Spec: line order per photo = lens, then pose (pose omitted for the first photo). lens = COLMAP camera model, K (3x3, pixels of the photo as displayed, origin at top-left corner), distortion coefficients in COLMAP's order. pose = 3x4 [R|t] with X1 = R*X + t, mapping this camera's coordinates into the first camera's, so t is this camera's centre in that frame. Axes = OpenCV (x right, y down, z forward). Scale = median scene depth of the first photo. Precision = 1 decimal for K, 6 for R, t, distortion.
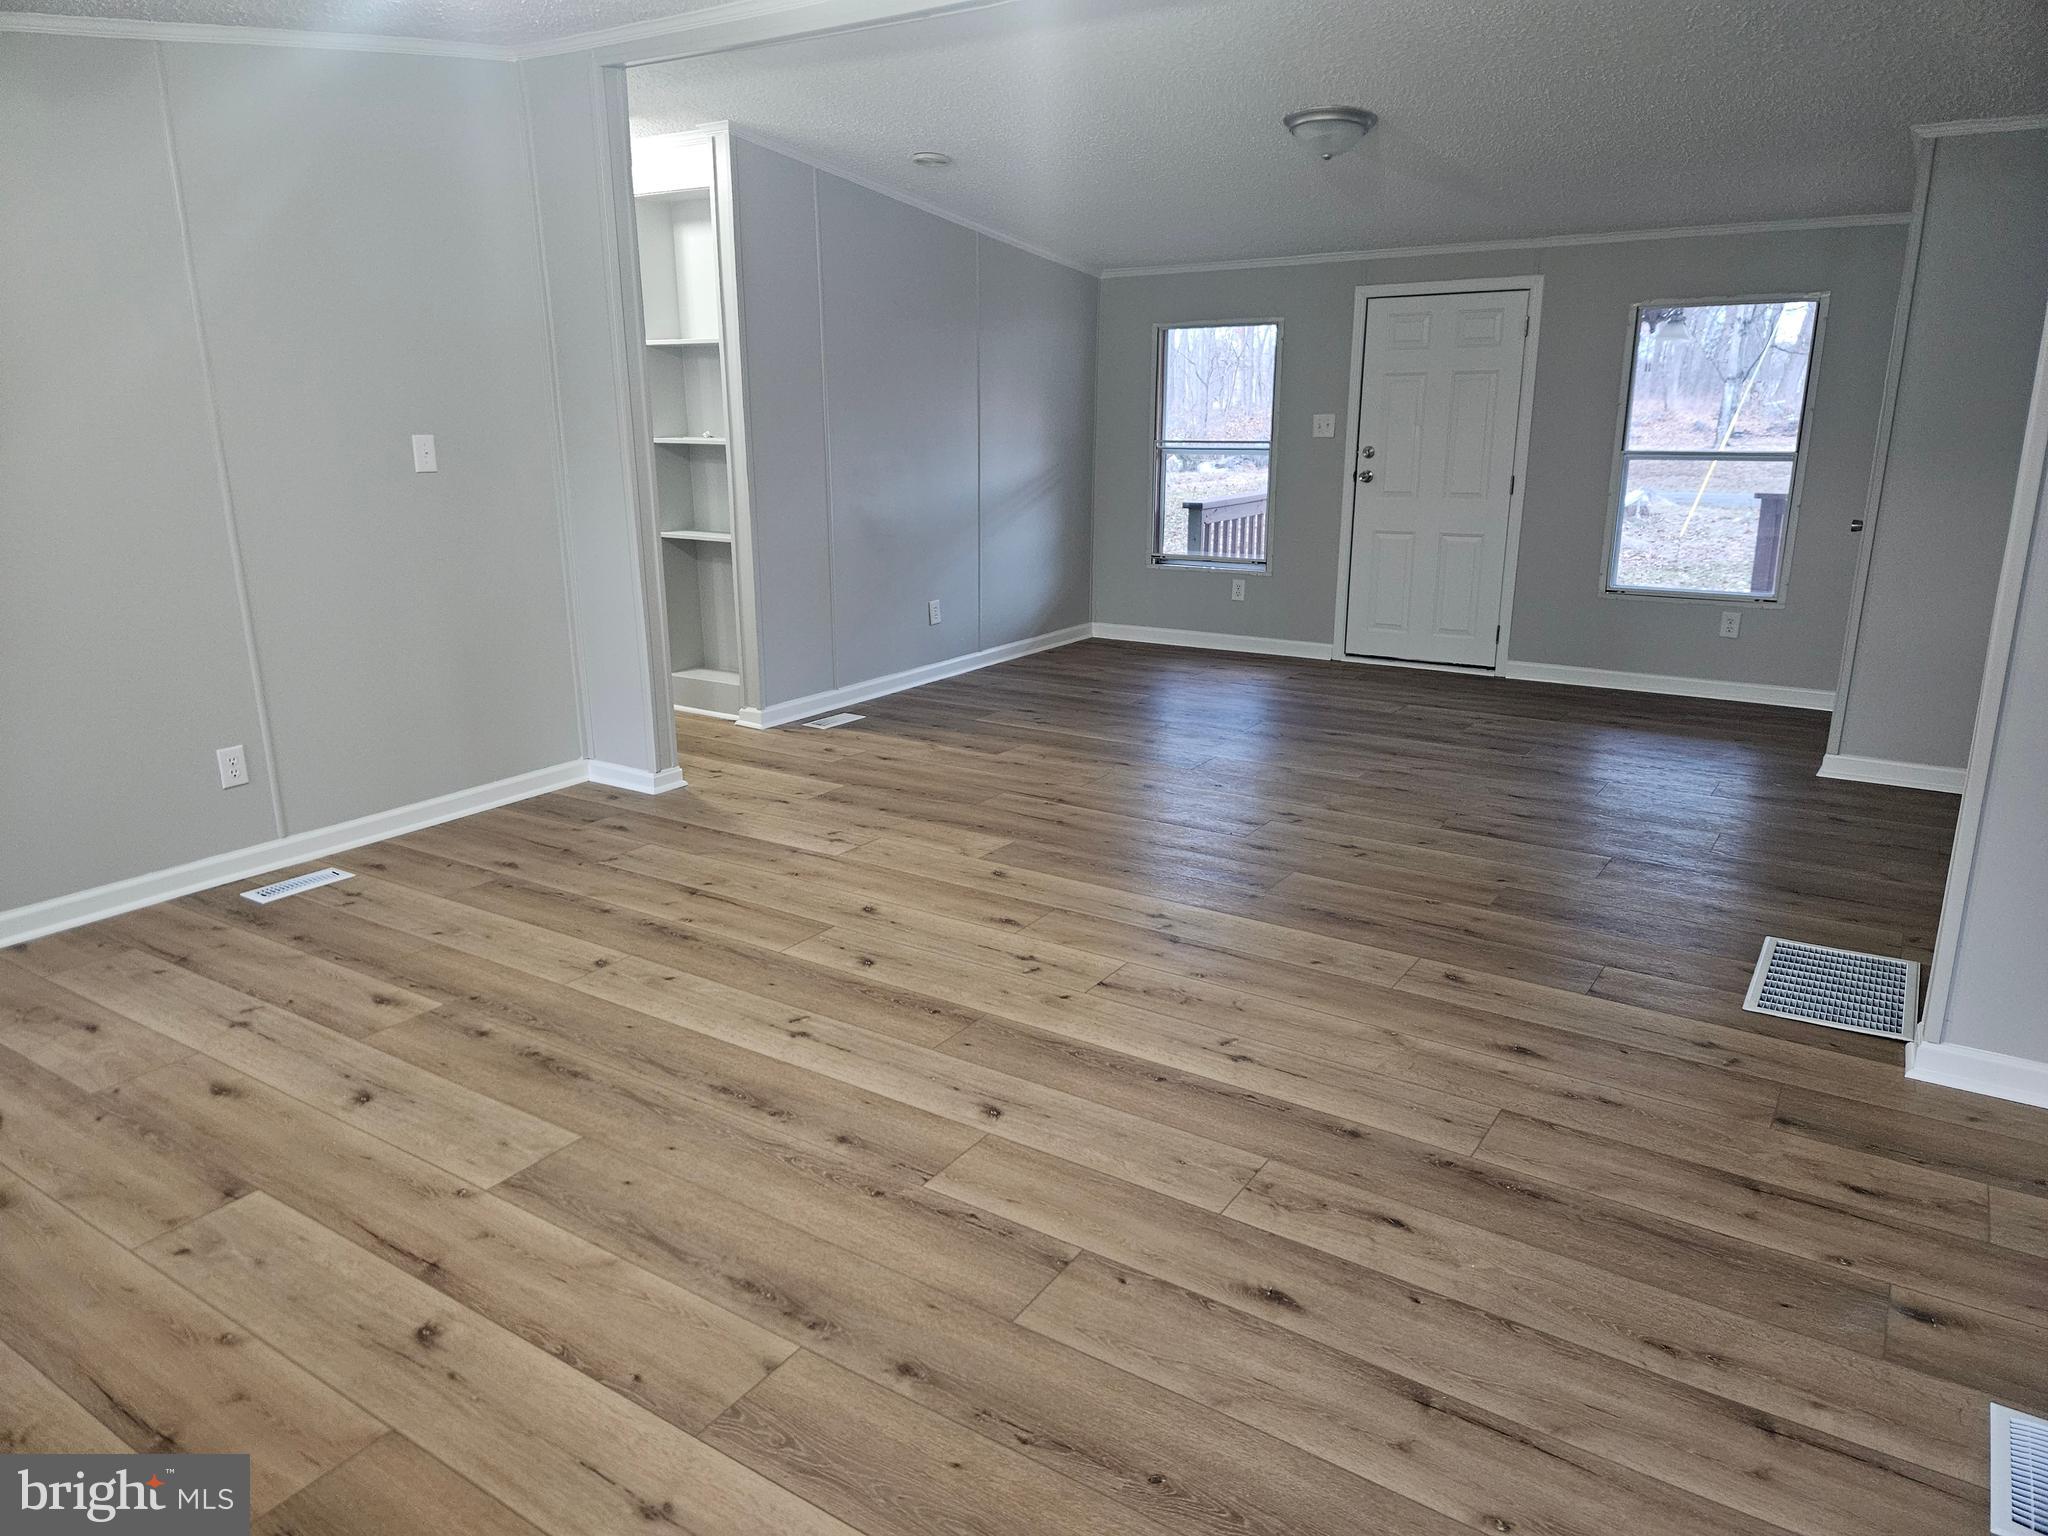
lens RADIAL K [[1336.0, 0, 1031.2], [0, 1336.0, 771.4], [0, 0, 1]] dist [0.052721, -0.002793]
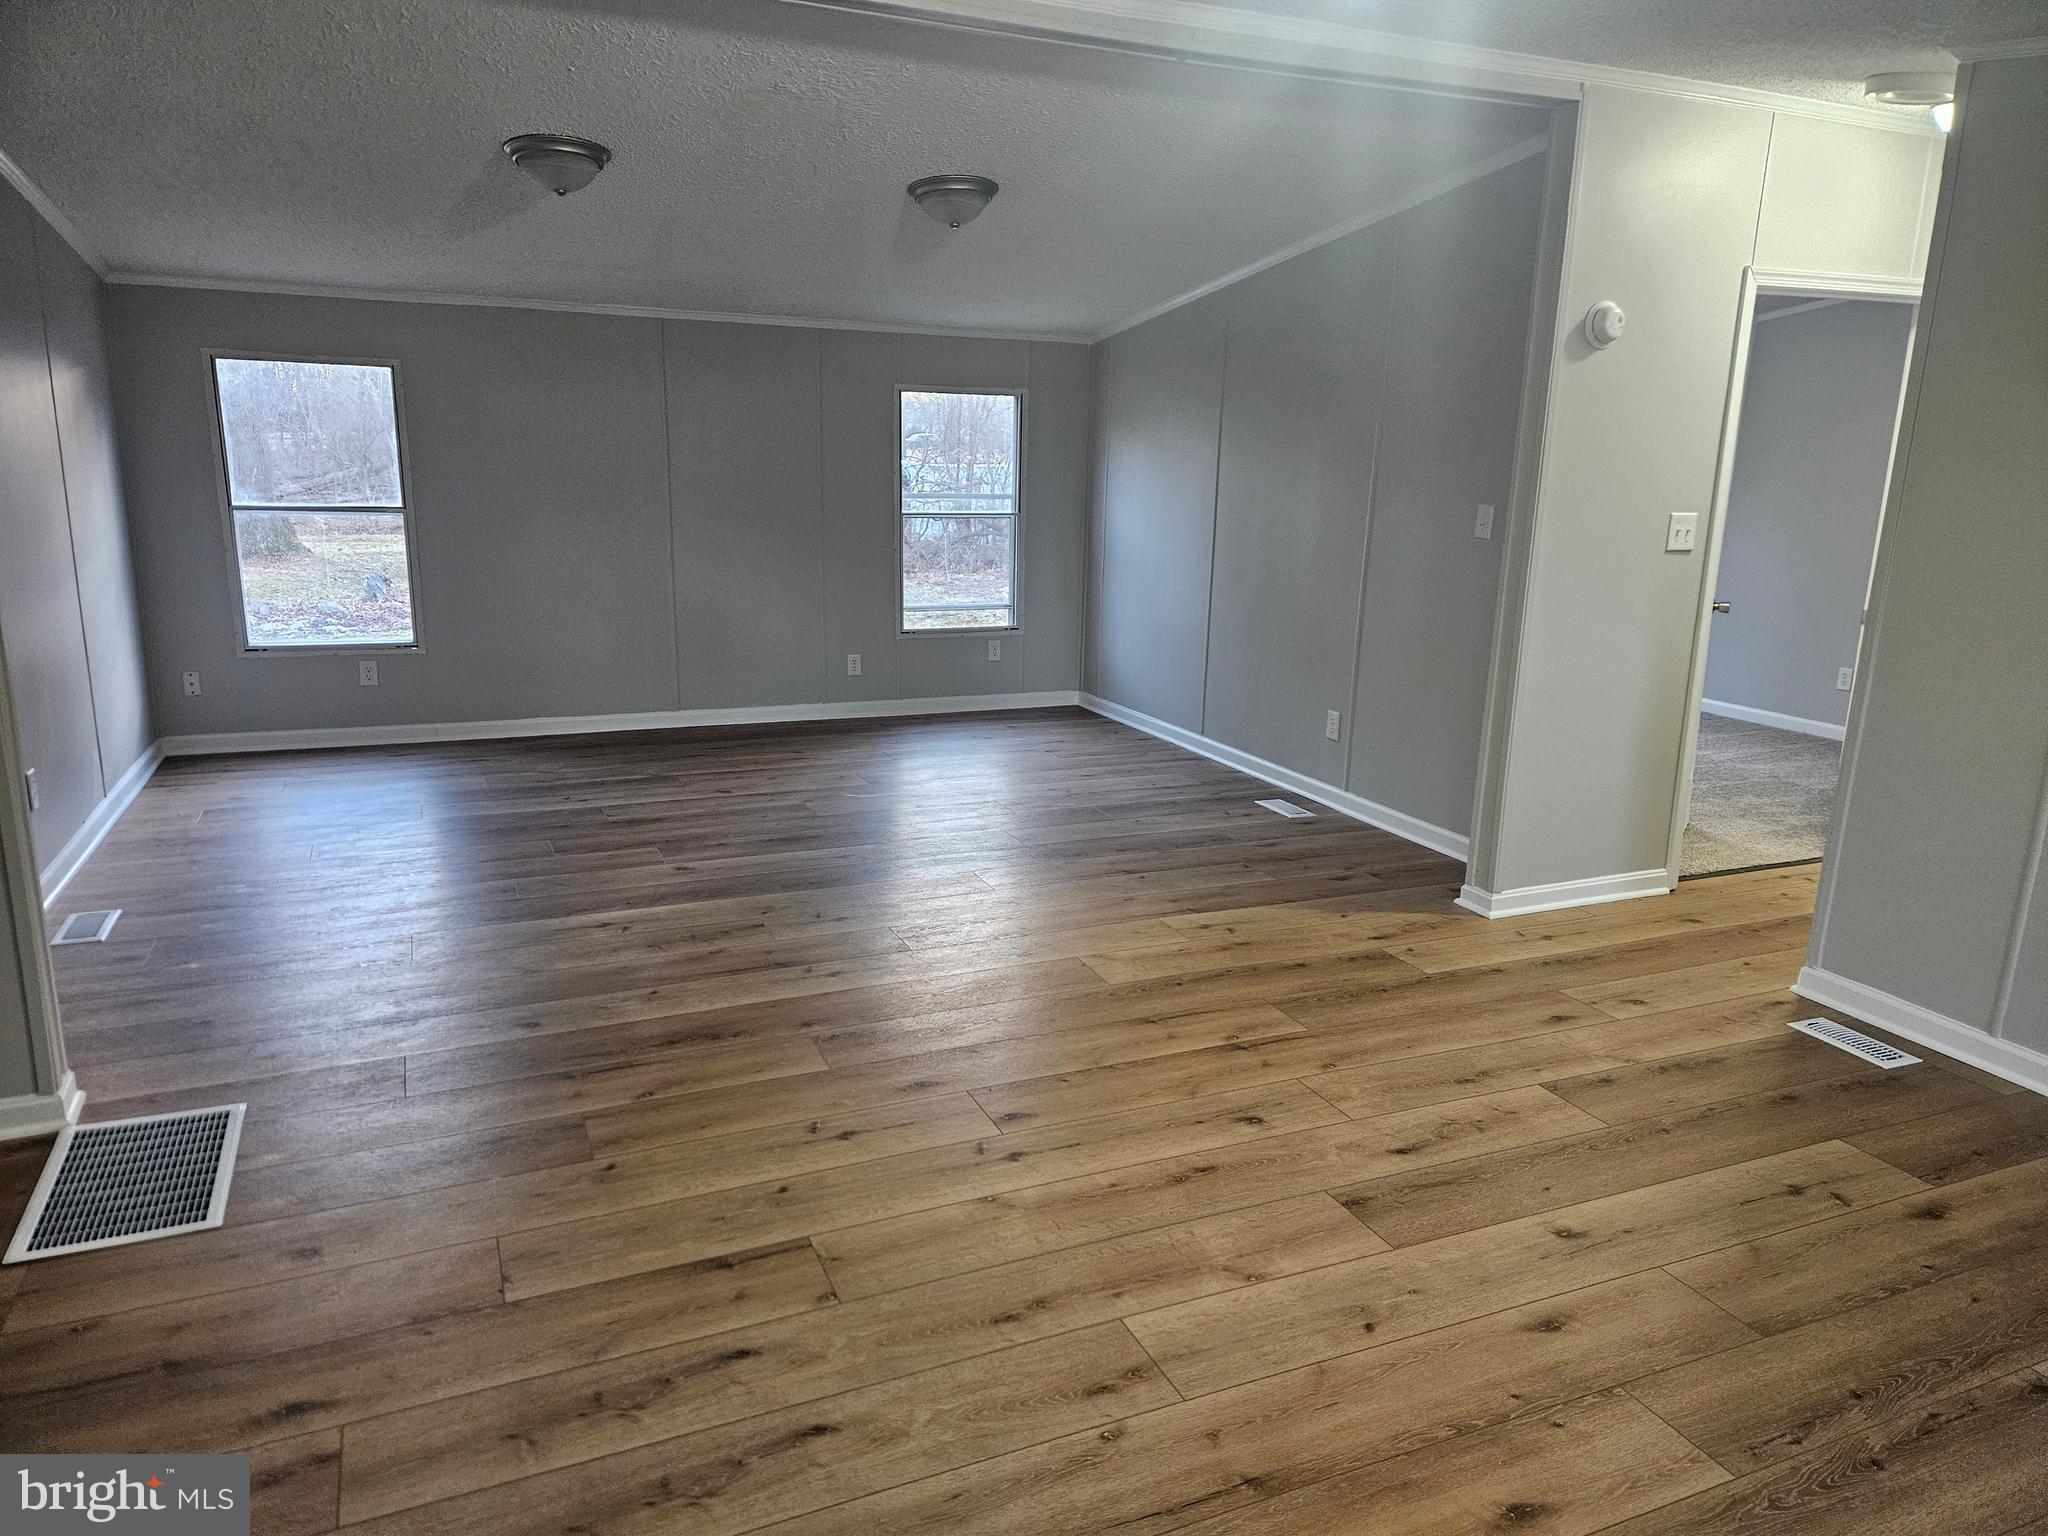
lens RADIAL K [[1417.6, 0, 1024.0], [0, 1417.6, 768.0], [0, 0, 1]] dist [0.090395, -0.079817]
pose [[-0.553961, 0.181355, -0.812550, 0.882928], [-0.242953, 0.898291, 0.366126, -0.472017], [0.796305, 0.400231, -0.453557, 1.584570]]
